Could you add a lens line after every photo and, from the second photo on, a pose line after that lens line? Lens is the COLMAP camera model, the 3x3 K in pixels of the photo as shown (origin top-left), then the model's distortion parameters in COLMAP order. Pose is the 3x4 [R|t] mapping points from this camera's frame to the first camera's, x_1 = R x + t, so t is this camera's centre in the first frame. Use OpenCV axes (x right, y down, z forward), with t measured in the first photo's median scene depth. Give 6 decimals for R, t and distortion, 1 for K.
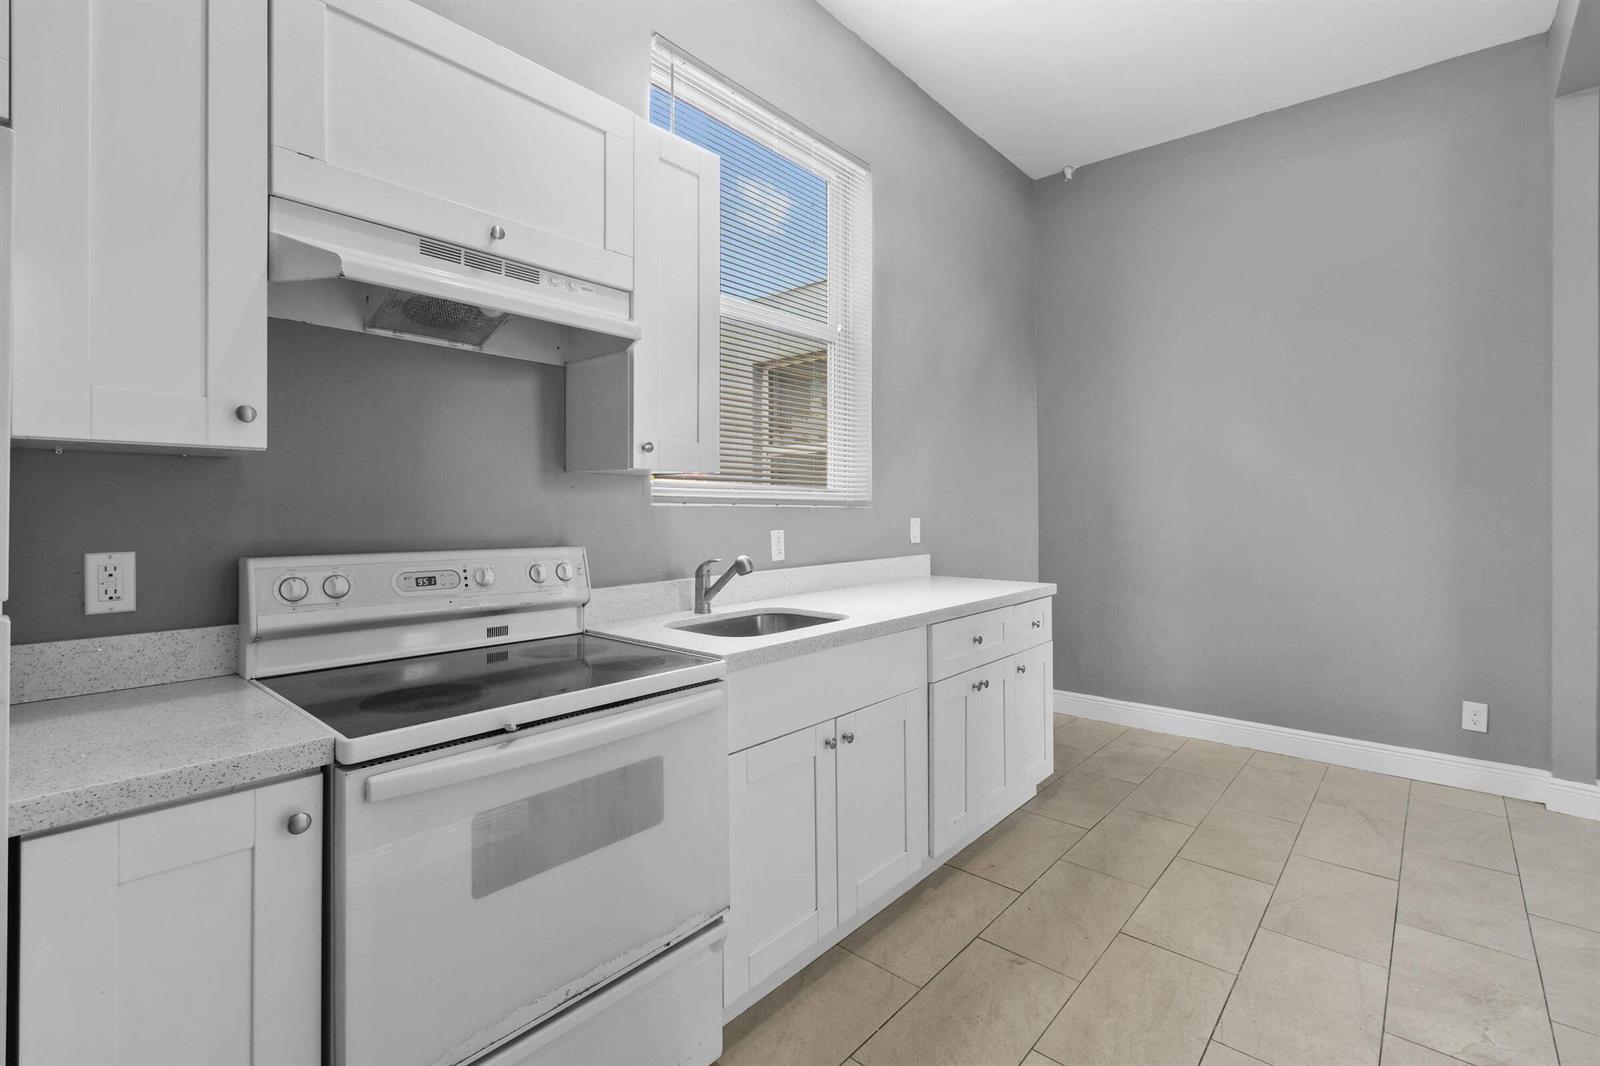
lens RADIAL K [[711.9, 0, 791.7], [0, 711.9, 508.0], [0, 0, 1]] dist [0.008755, -0.000181]
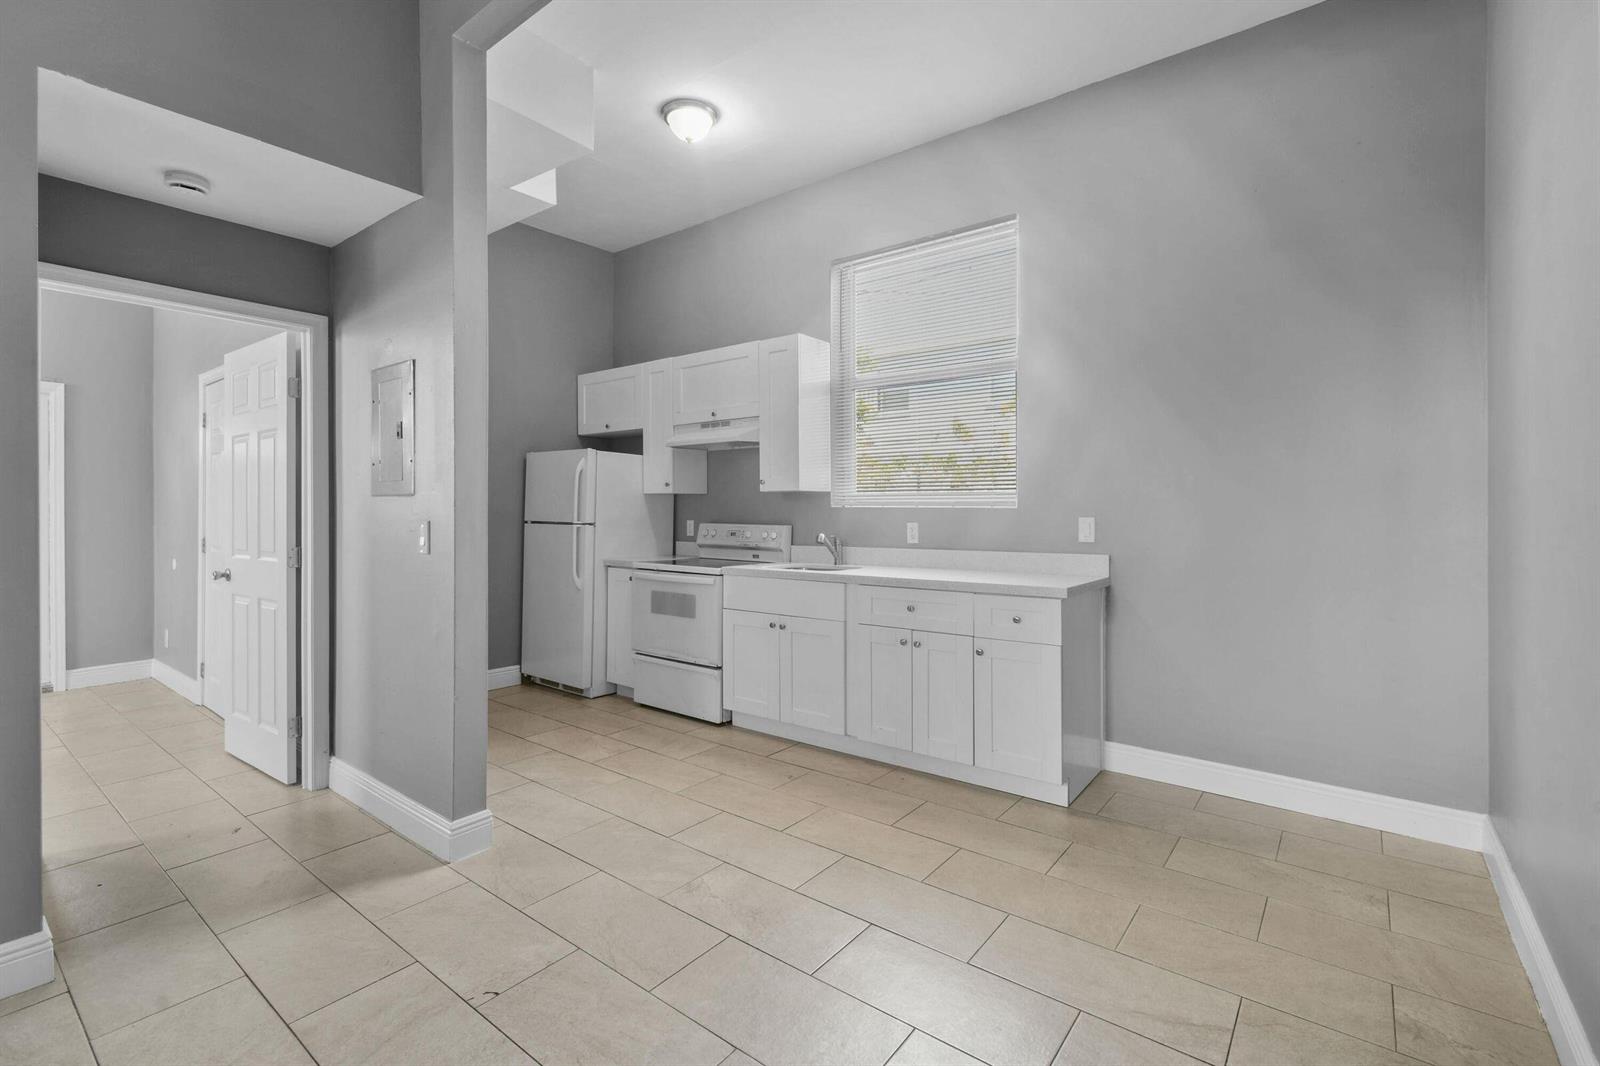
lens RADIAL K [[711.9, 0, 799.1], [0, 711.9, 520.9], [0, 0, 1]] dist [0.008755, -0.000181]
pose [[0.065190, 0.013560, -0.997781, 1.775972], [-0.000328, 0.999908, 0.013568, 0.008527], [0.997873, -0.000557, 0.065188, 0.815359]]
